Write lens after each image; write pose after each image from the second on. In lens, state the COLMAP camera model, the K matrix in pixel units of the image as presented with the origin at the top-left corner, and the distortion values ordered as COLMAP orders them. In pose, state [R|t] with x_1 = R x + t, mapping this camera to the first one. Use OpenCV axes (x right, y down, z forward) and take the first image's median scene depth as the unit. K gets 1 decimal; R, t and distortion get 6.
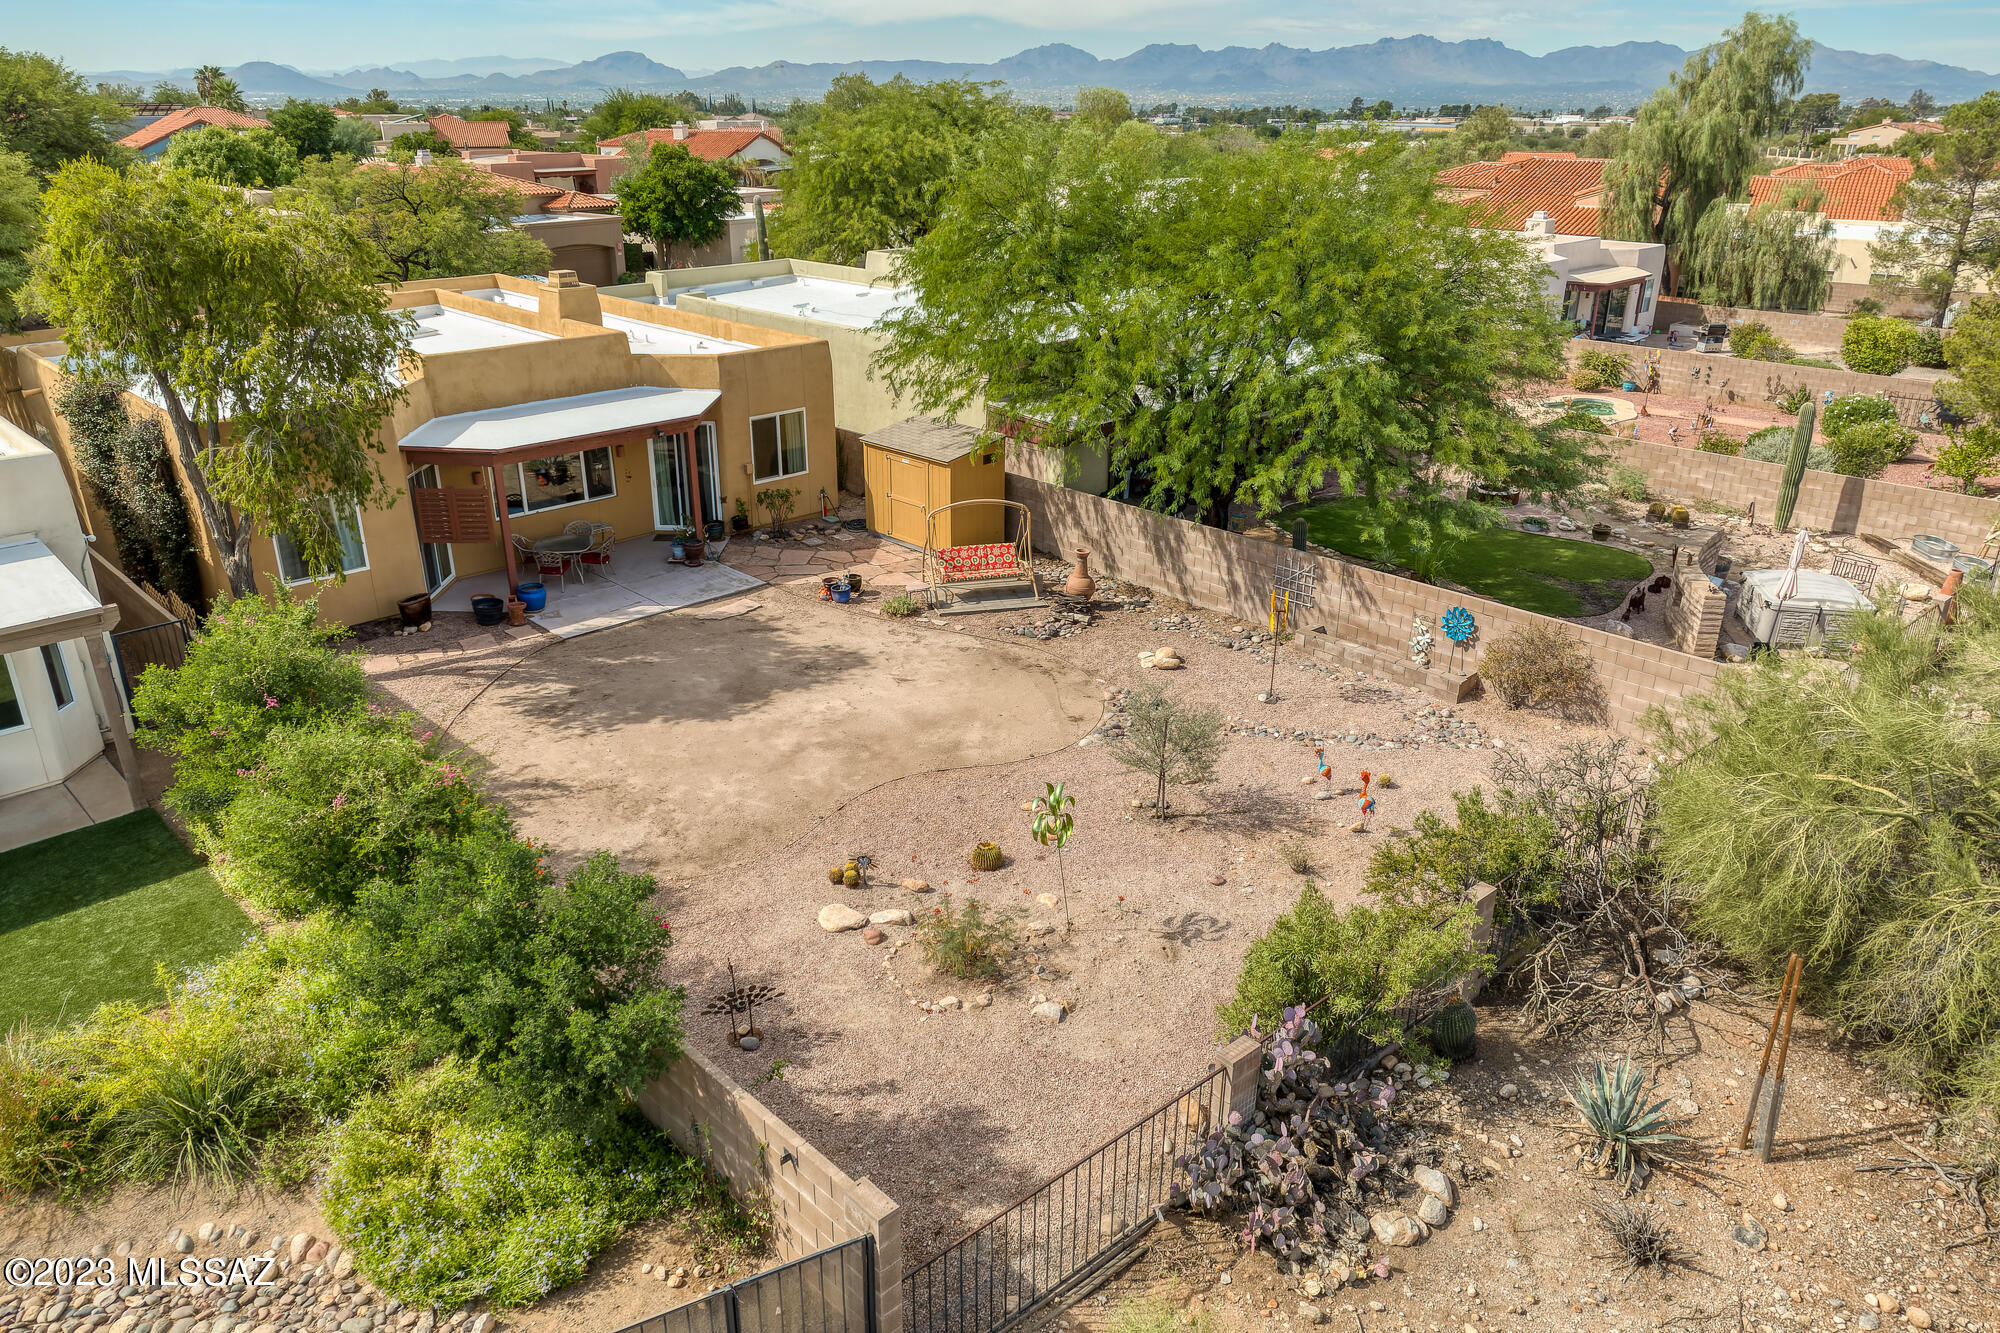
lens RADIAL K [[1383.3, 0, 1000.0], [0, 1383.3, 666.5], [0, 0, 1]] dist [0.008369, 0.003890]
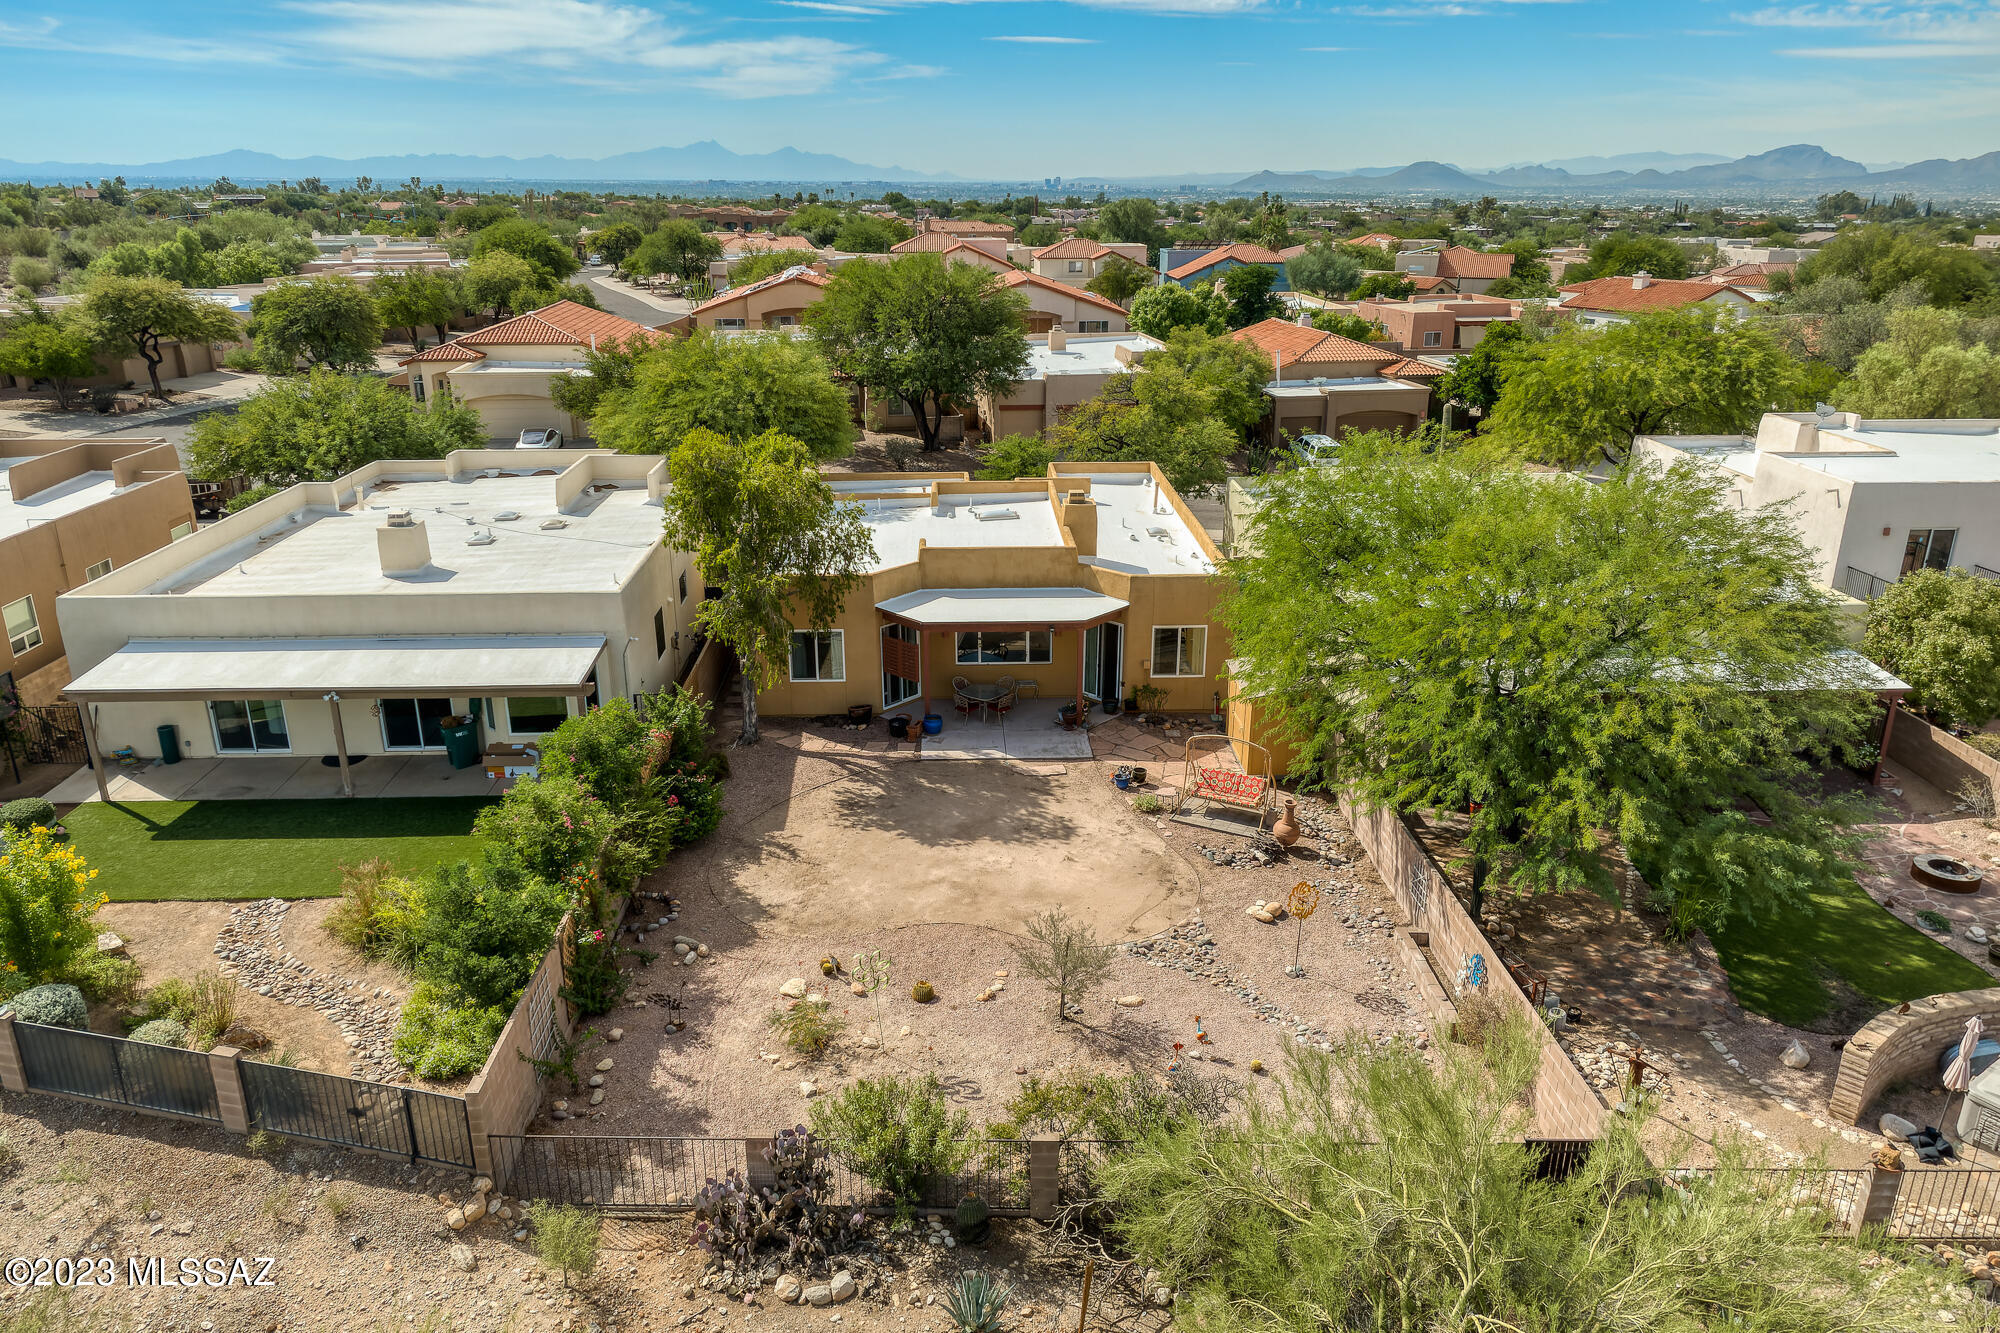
lens RADIAL K [[1383.3, 0, 1000.0], [0, 1383.3, 666.5], [0, 0, 1]] dist [0.008369, 0.003890]
pose [[0.739213, 0.217936, -0.637235, 0.609946], [-0.256583, 0.965968, 0.032718, -0.173569], [0.622679, 0.139318, 0.769975, -0.058366]]
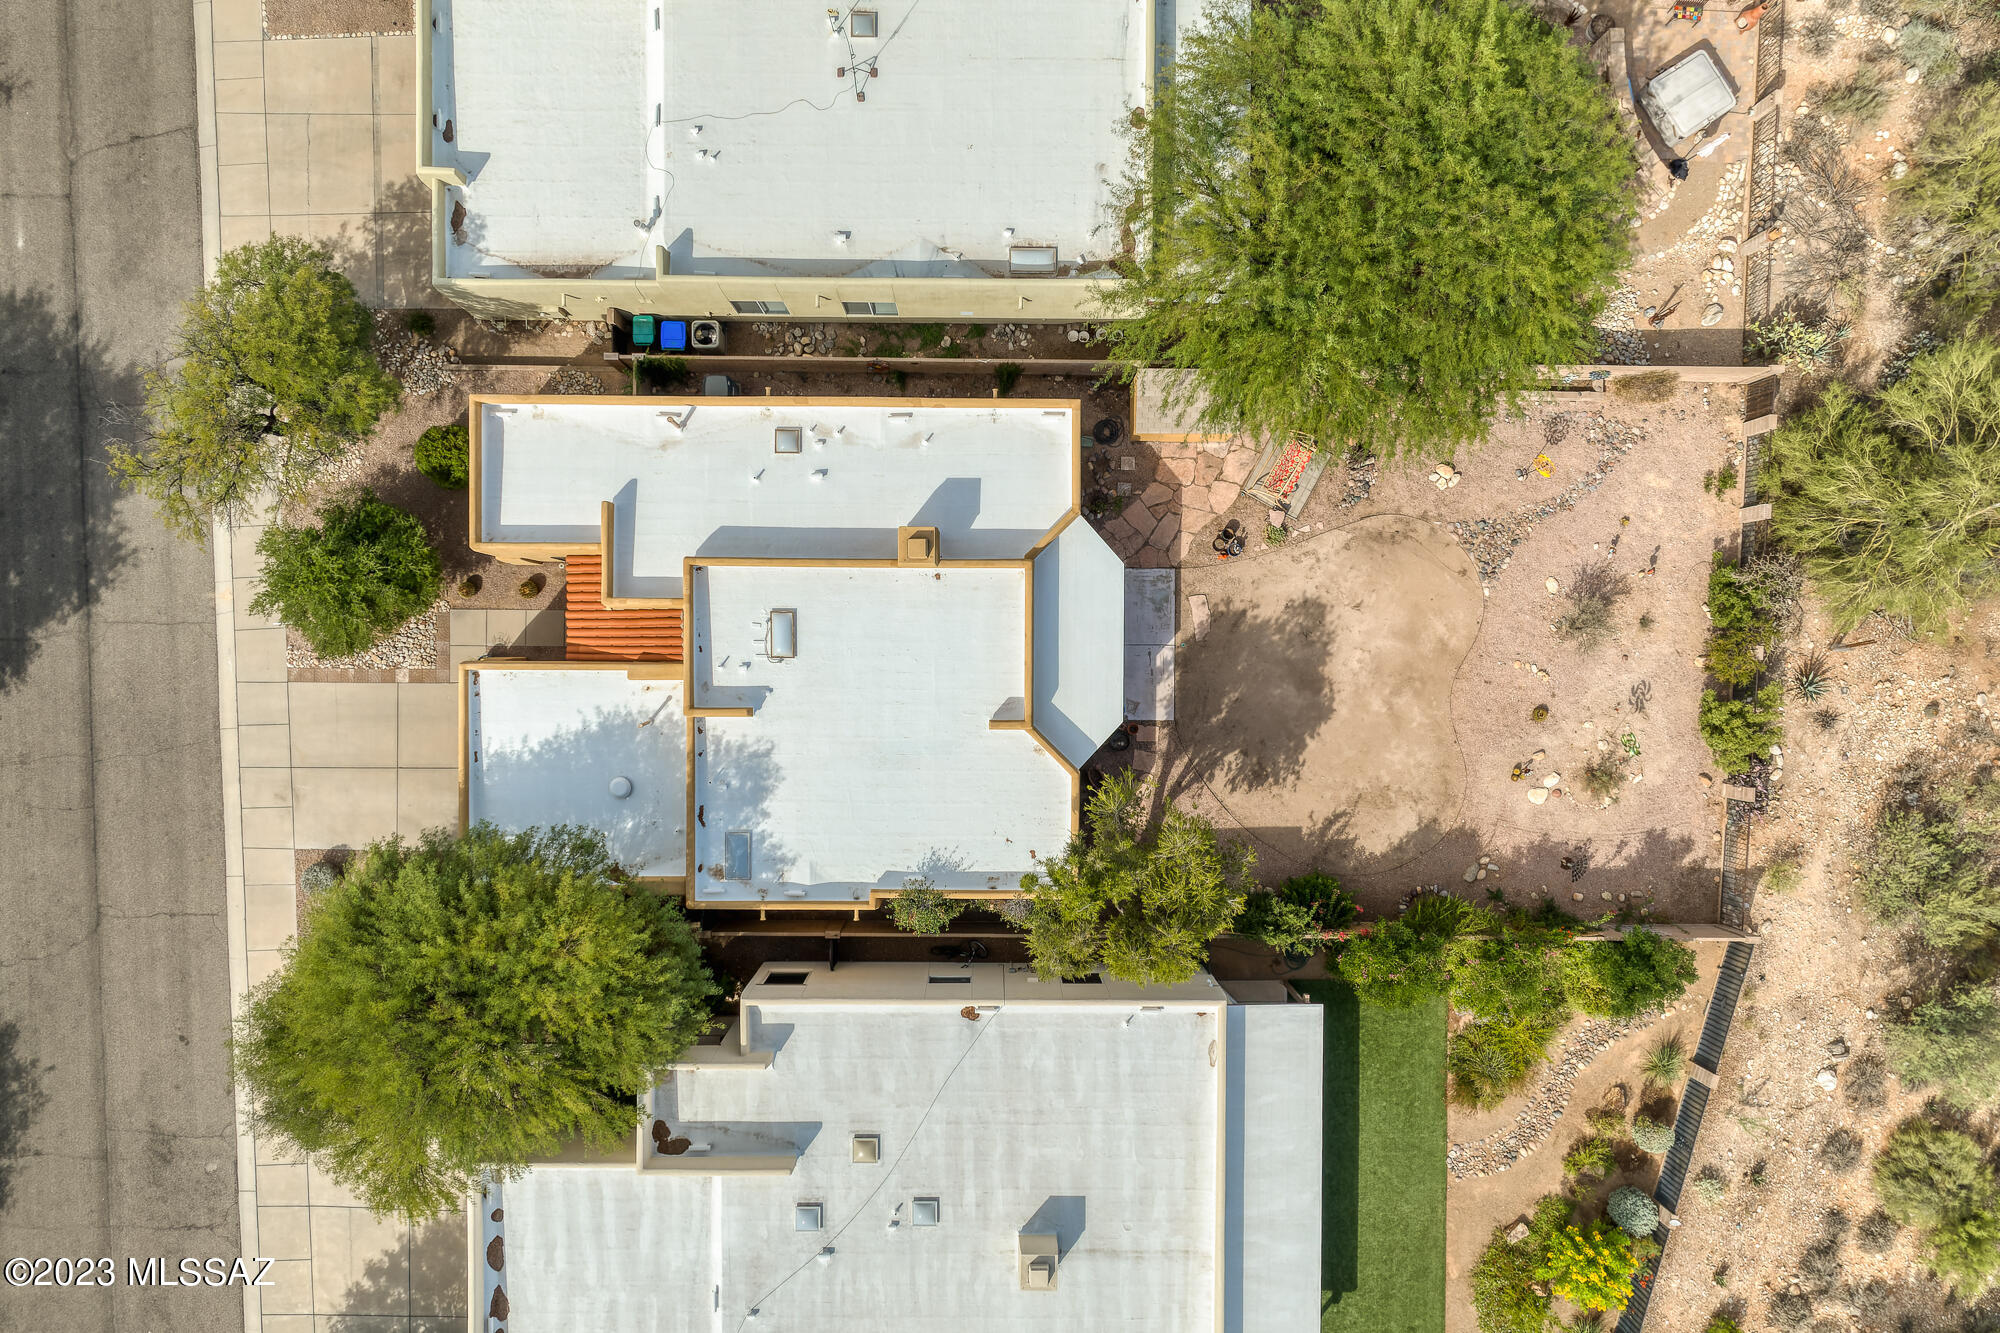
lens RADIAL K [[1383.3, 0, 1000.0], [0, 1383.3, 666.5], [0, 0, 1]] dist [0.008369, 0.003890]
pose [[0.702389, -0.711570, -0.017845, -0.369983], [0.280344, 0.253510, 0.925819, -1.543274], [-0.654261, -0.655287, 0.377547, 0.540583]]
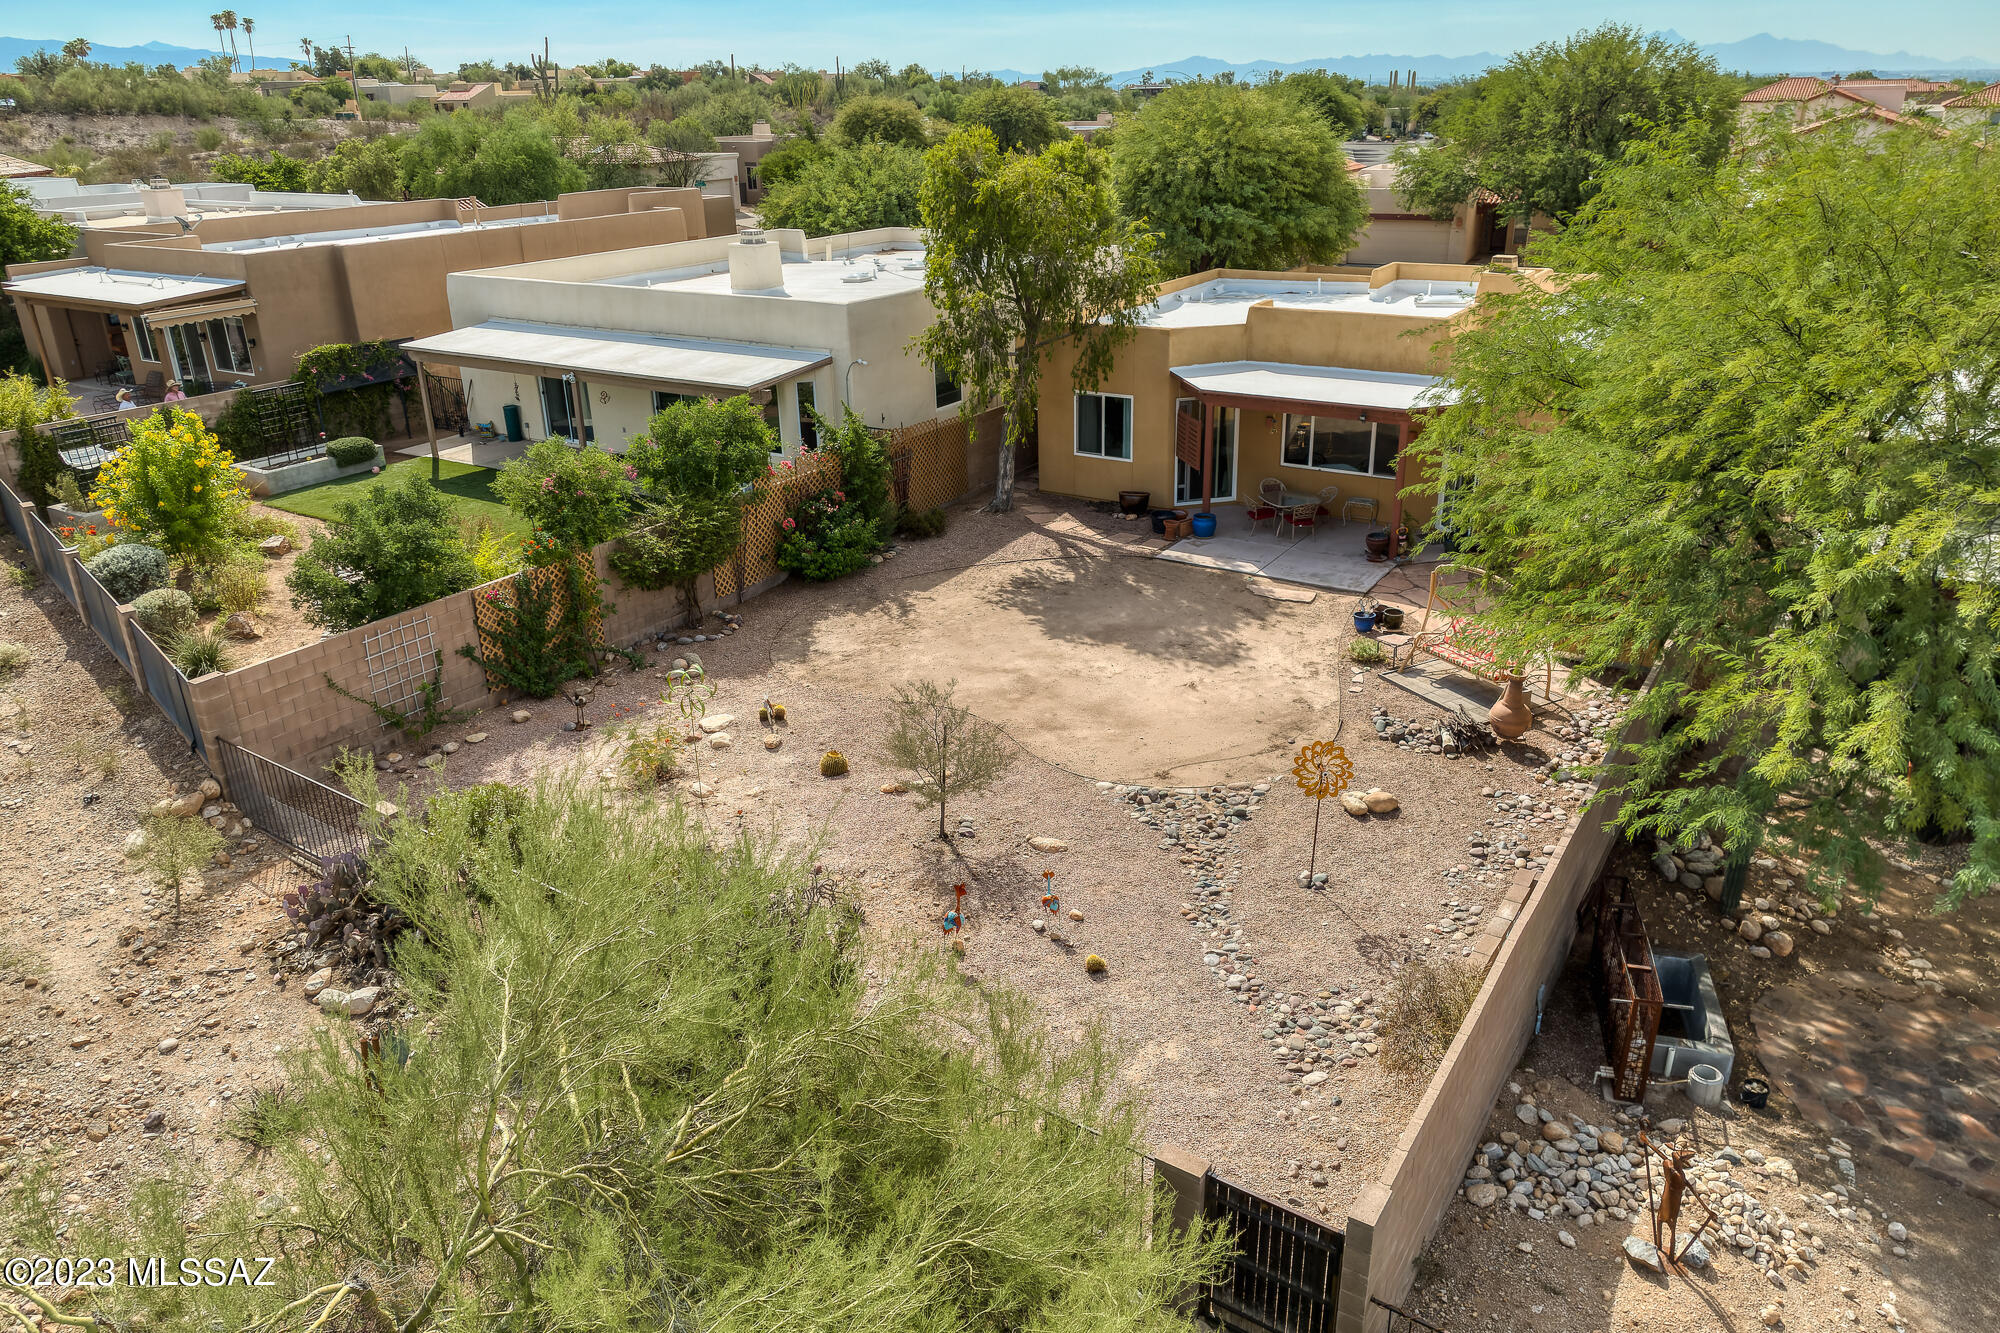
lens RADIAL K [[1383.3, 0, 1000.0], [0, 1383.3, 666.5], [0, 0, 1]] dist [0.008369, 0.003890]
pose [[0.225845, 0.362396, -0.904247, 0.694625], [-0.354467, 0.895171, 0.270226, -0.195151], [0.907385, 0.259496, 0.330627, 0.510993]]
